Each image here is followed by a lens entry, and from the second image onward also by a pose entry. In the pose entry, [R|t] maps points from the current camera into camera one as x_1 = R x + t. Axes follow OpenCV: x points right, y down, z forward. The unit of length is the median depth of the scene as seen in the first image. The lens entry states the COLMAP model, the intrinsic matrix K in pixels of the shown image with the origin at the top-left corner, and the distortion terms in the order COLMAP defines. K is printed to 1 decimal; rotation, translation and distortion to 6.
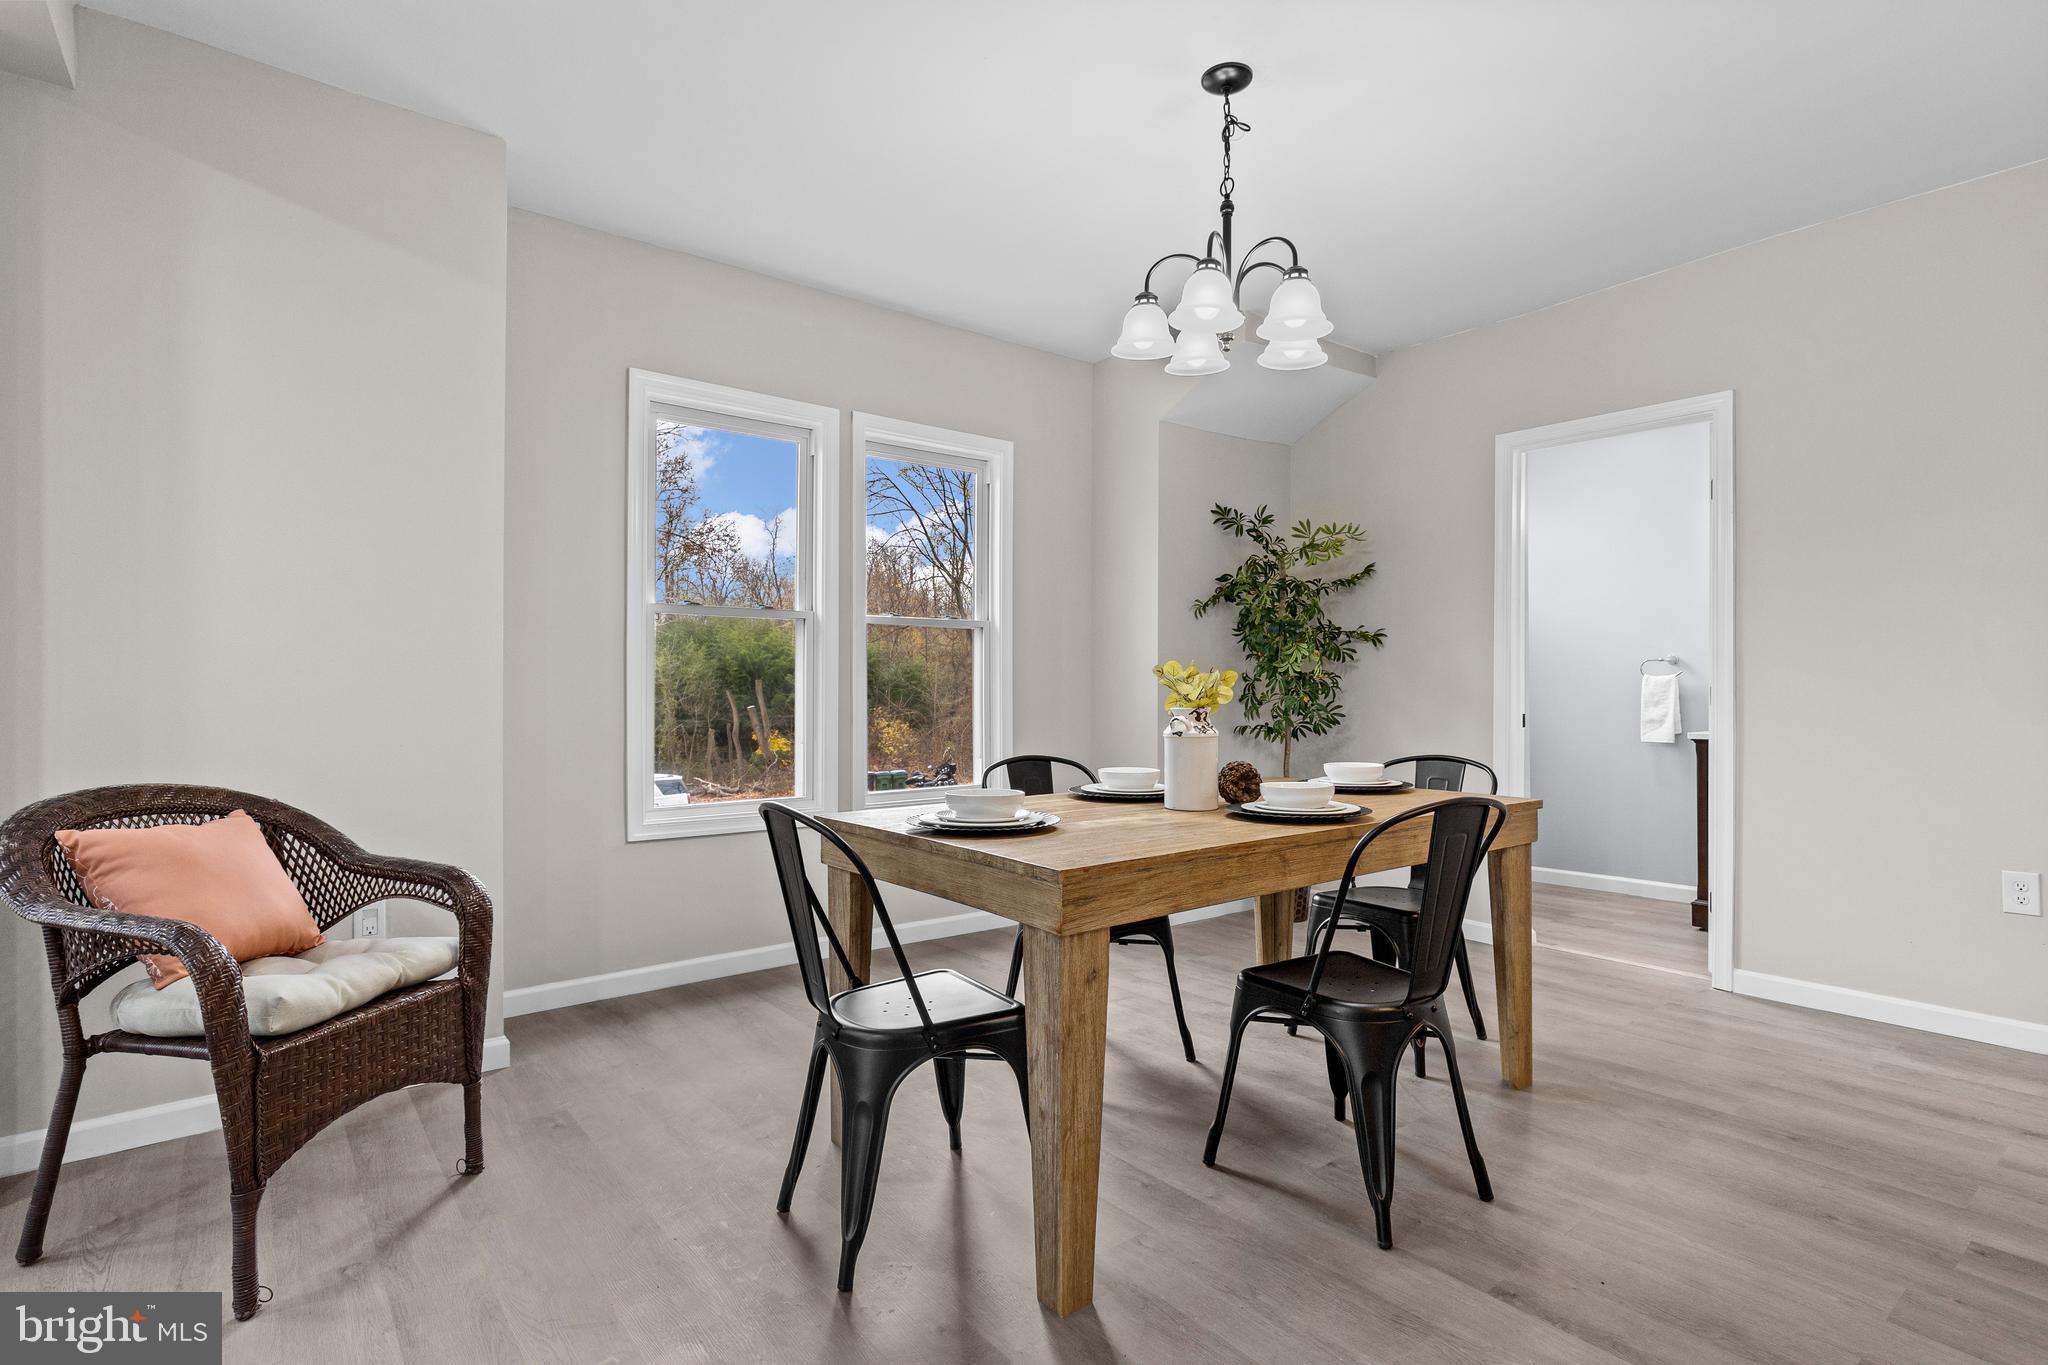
lens RADIAL K [[1037.3, 0, 1024.6], [0, 1037.3, 679.2], [0, 0, 1]] dist [0.013052, 0.000128]
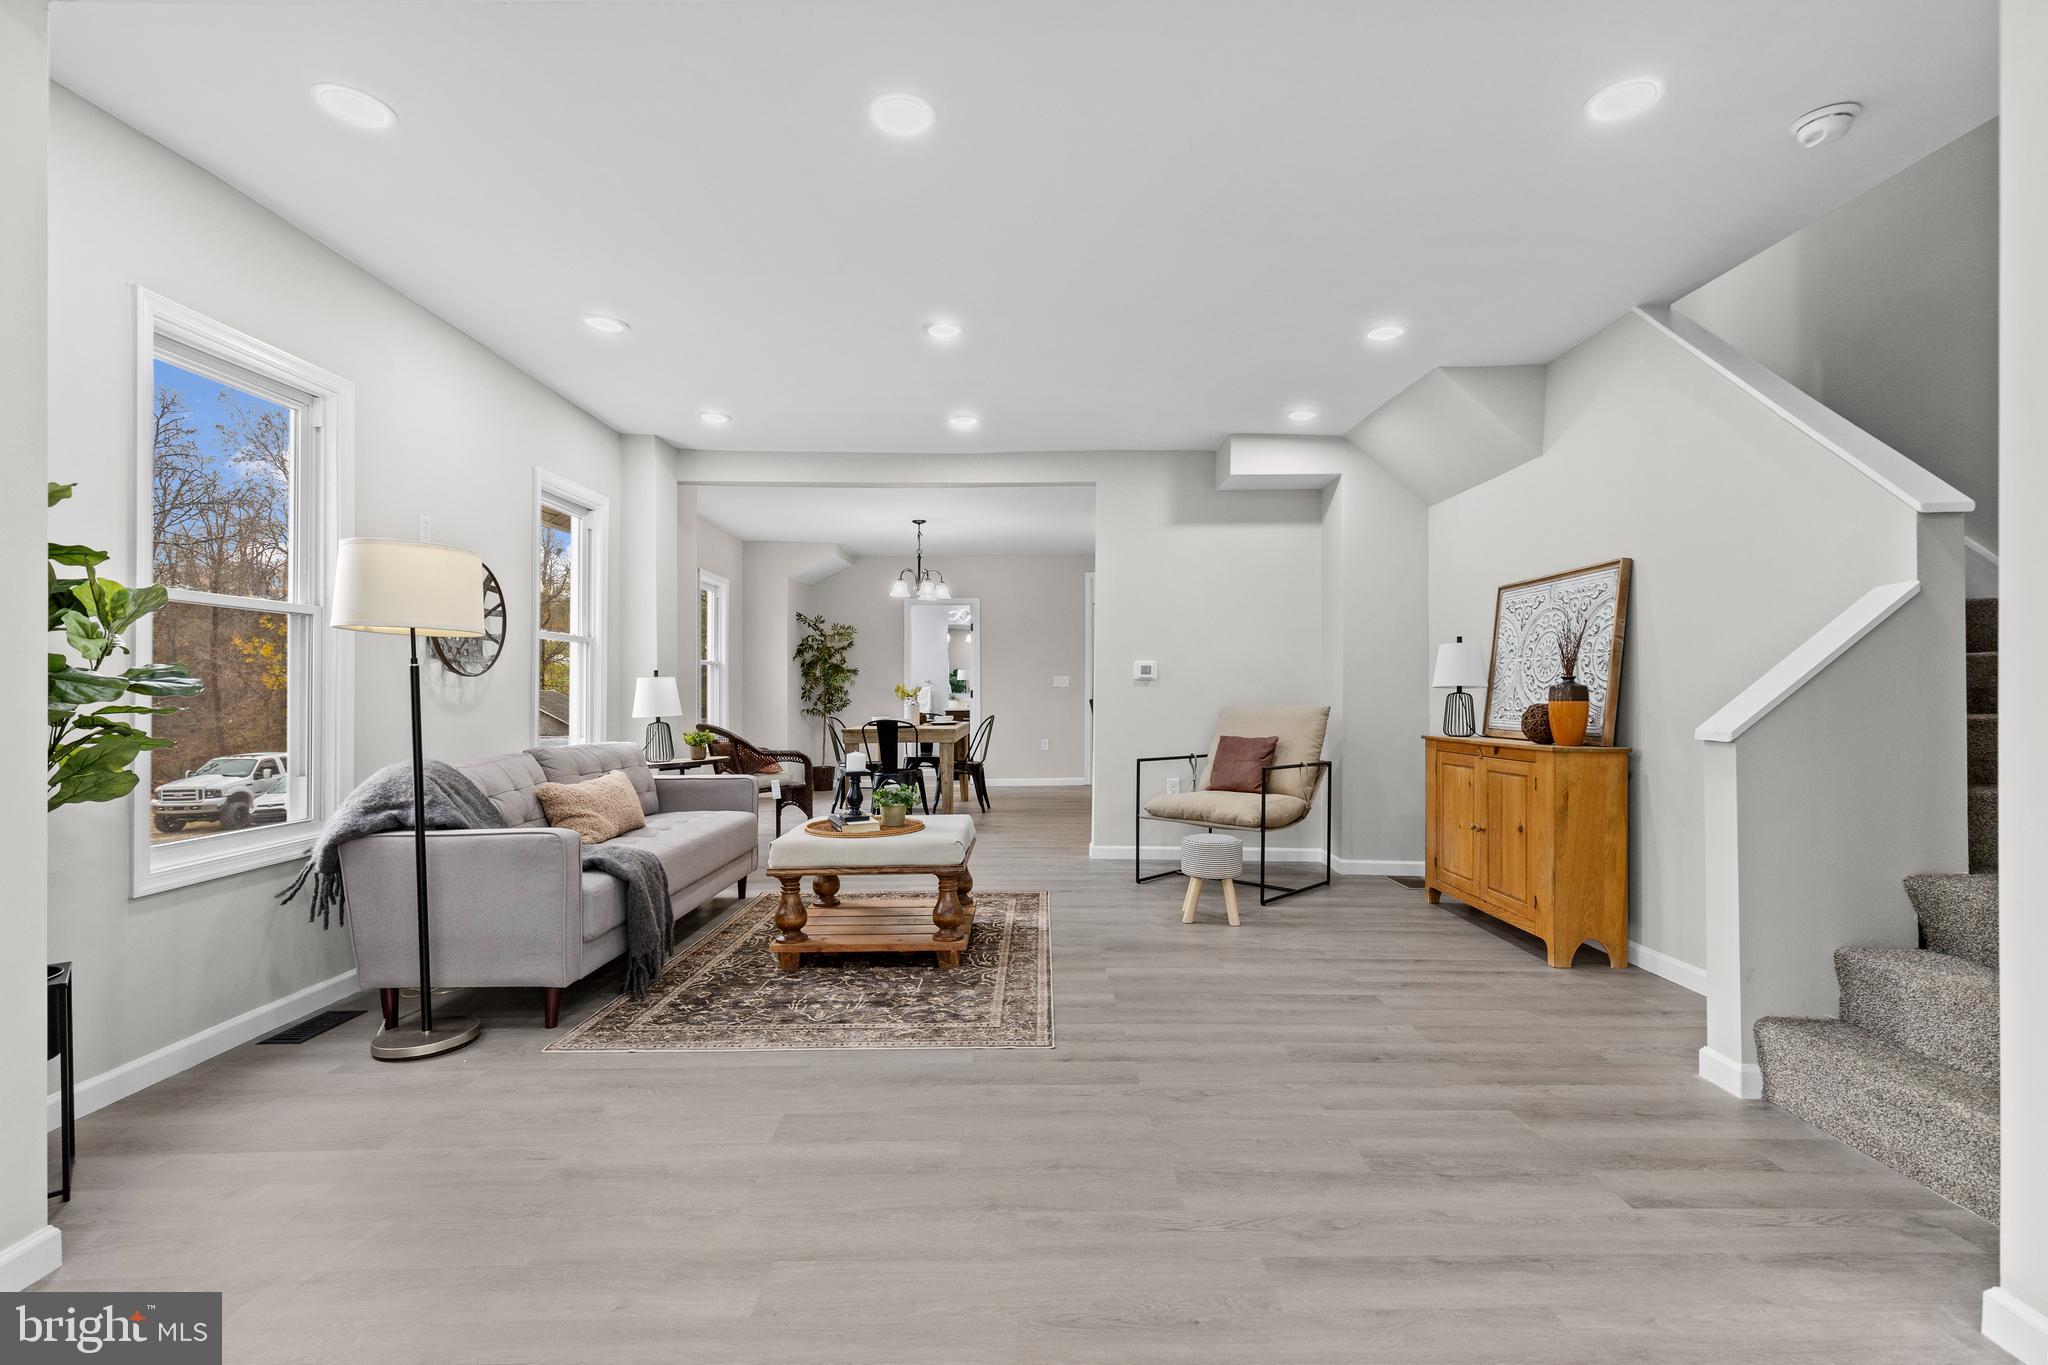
lens RADIAL K [[934.3, 0, 1026.1], [0, 934.3, 682.4], [0, 0, 1]] dist [0.008070, -0.000108]
pose [[0.645070, -0.002709, 0.764119, -1.076370], [0.004092, 0.999992, 0.000092, -0.012399], [-0.764113, 0.003067, 0.645076, -0.718759]]
